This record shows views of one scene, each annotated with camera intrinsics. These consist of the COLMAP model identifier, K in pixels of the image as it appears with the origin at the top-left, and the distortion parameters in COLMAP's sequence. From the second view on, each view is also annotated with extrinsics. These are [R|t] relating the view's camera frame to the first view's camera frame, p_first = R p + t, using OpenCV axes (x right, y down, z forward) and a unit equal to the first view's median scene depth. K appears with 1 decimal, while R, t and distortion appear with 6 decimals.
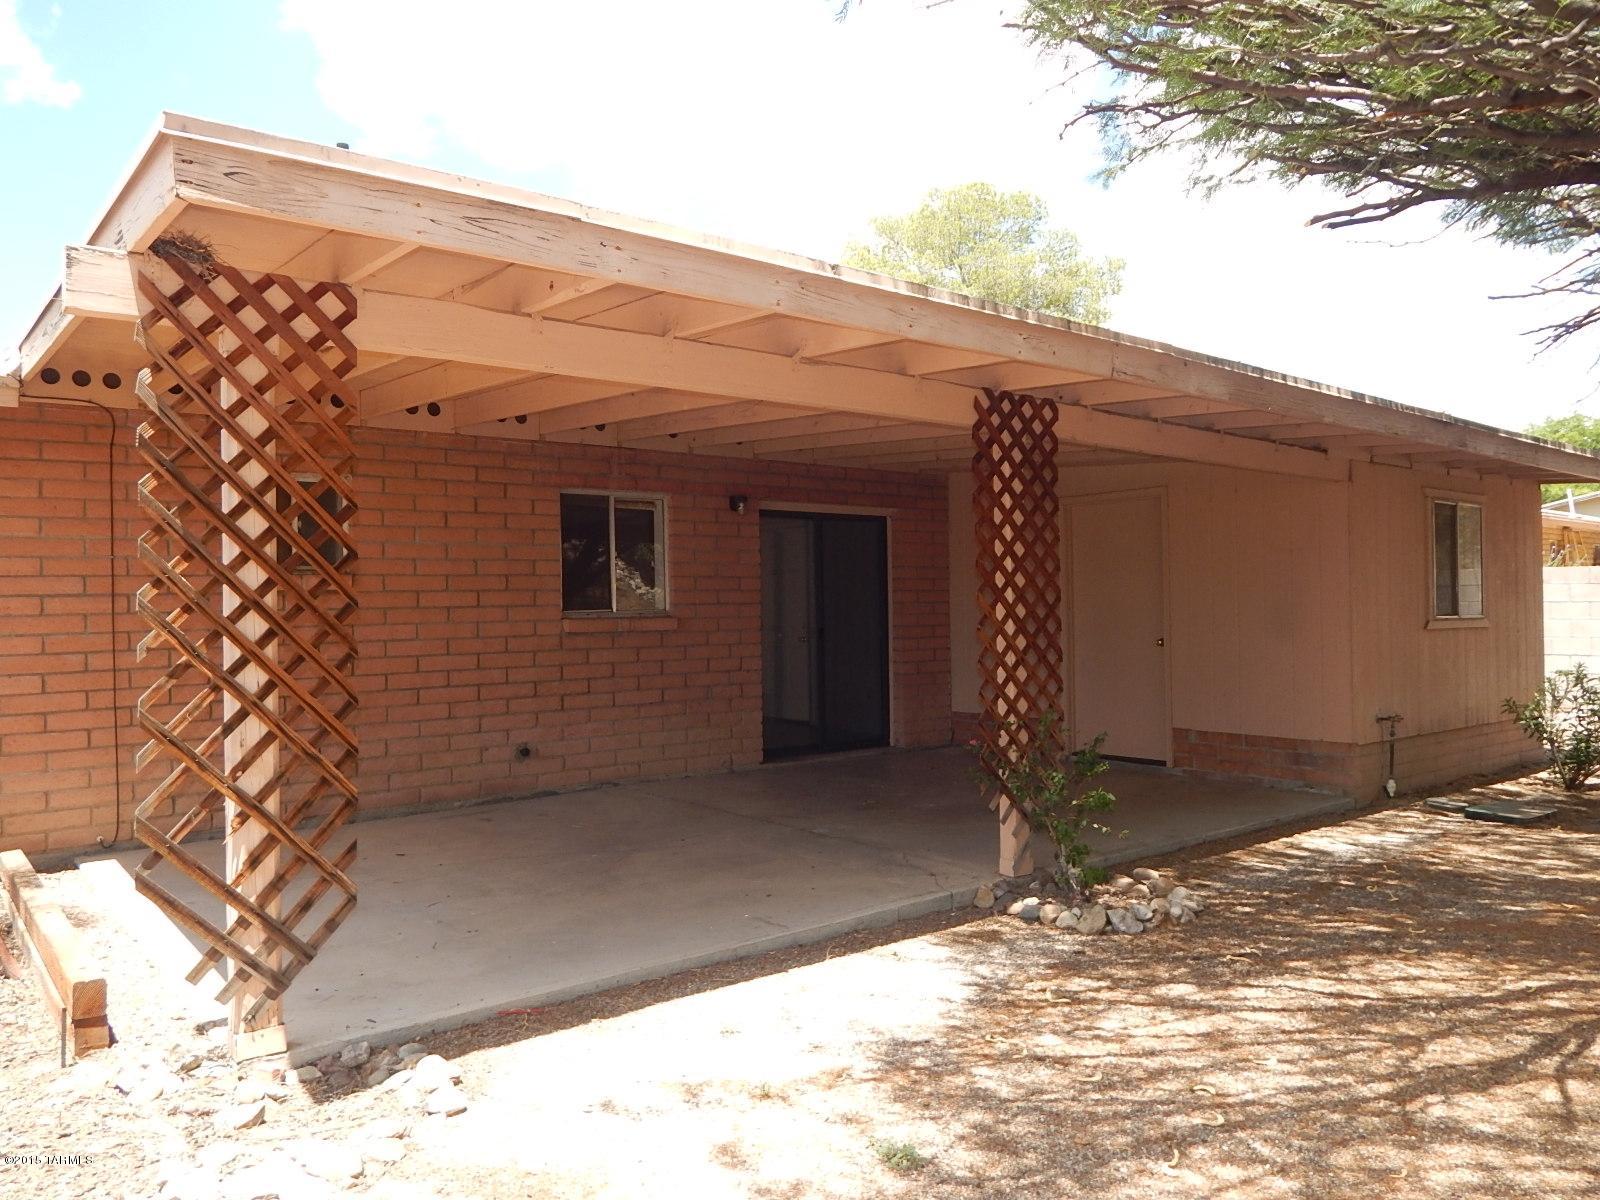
lens RADIAL K [[1148.0, 0, 800.0], [0, 1148.0, 600.0], [0, 0, 1]] dist [-0.003617, -0.001406]
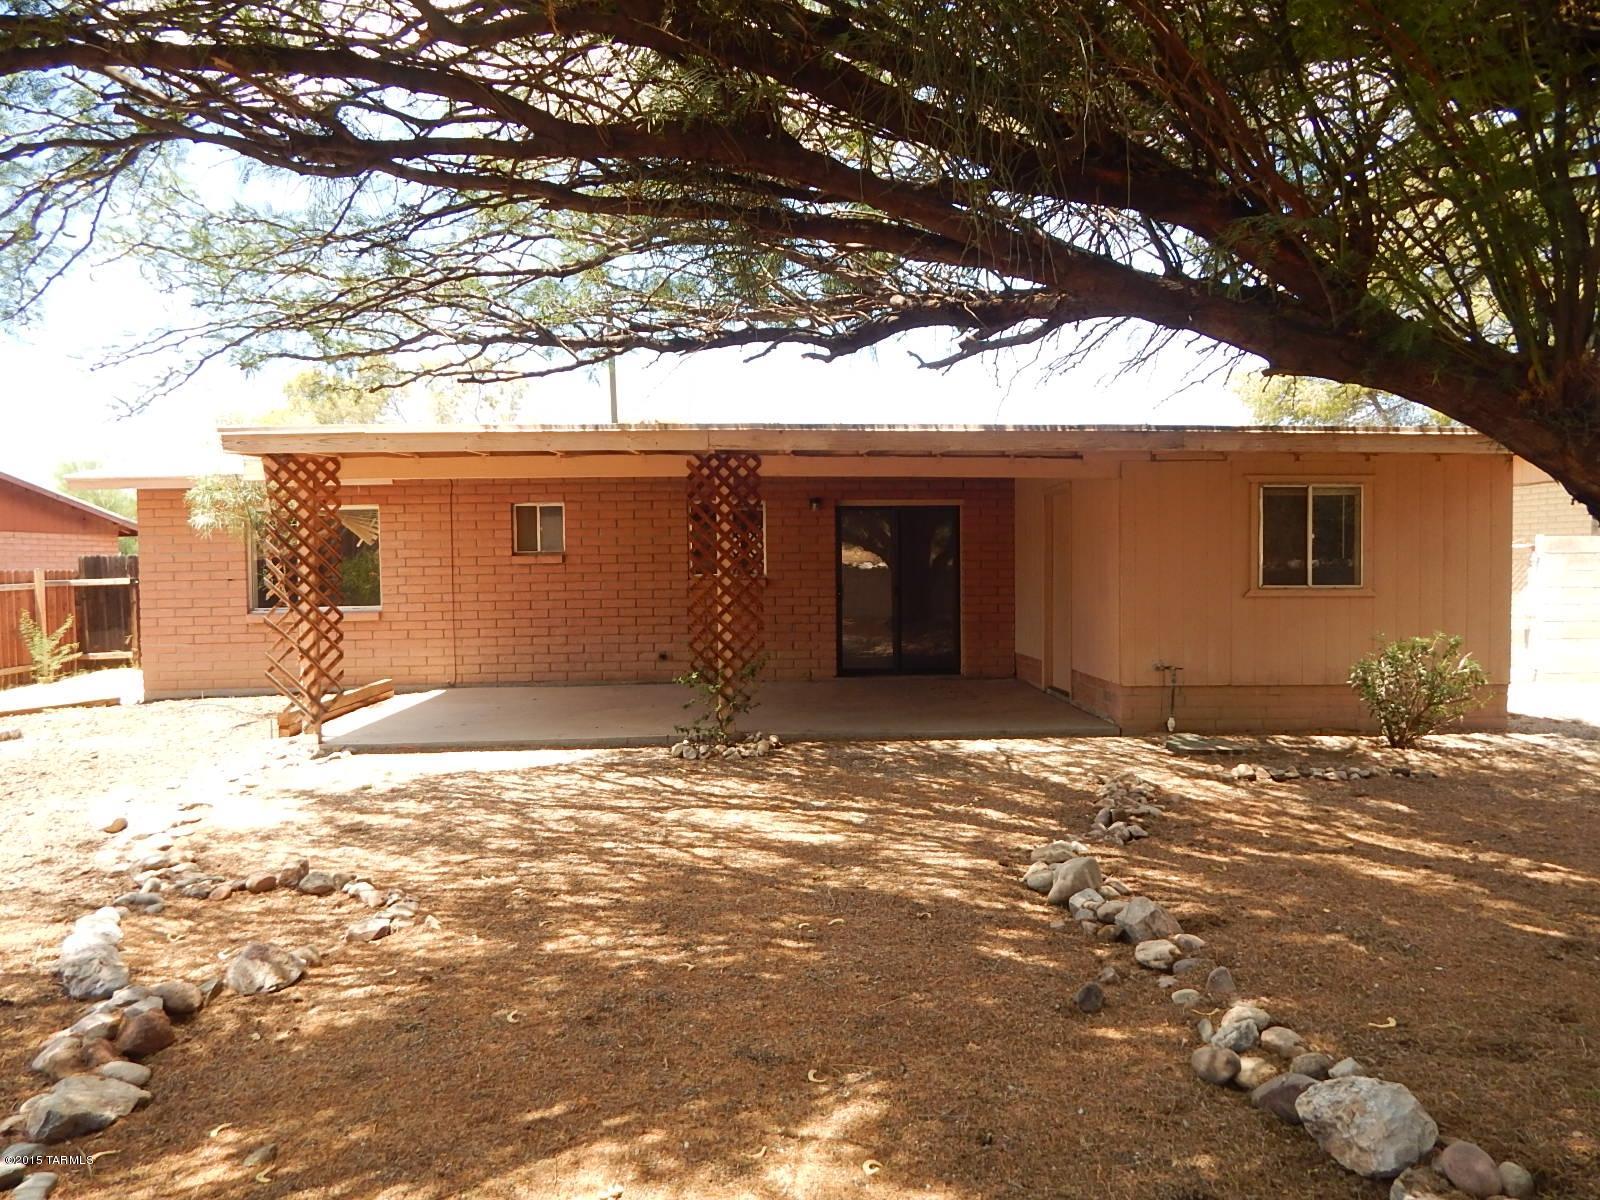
lens RADIAL K [[1080.3, 0, 805.9], [0, 1080.3, 592.0], [0, 0, 1]] dist [0.036049, -0.028795]
pose [[0.775851, 0.023440, -0.630481, 1.308458], [0.005372, 0.999028, 0.043752, -0.047028], [0.630893, -0.037333, 0.774971, -0.162513]]
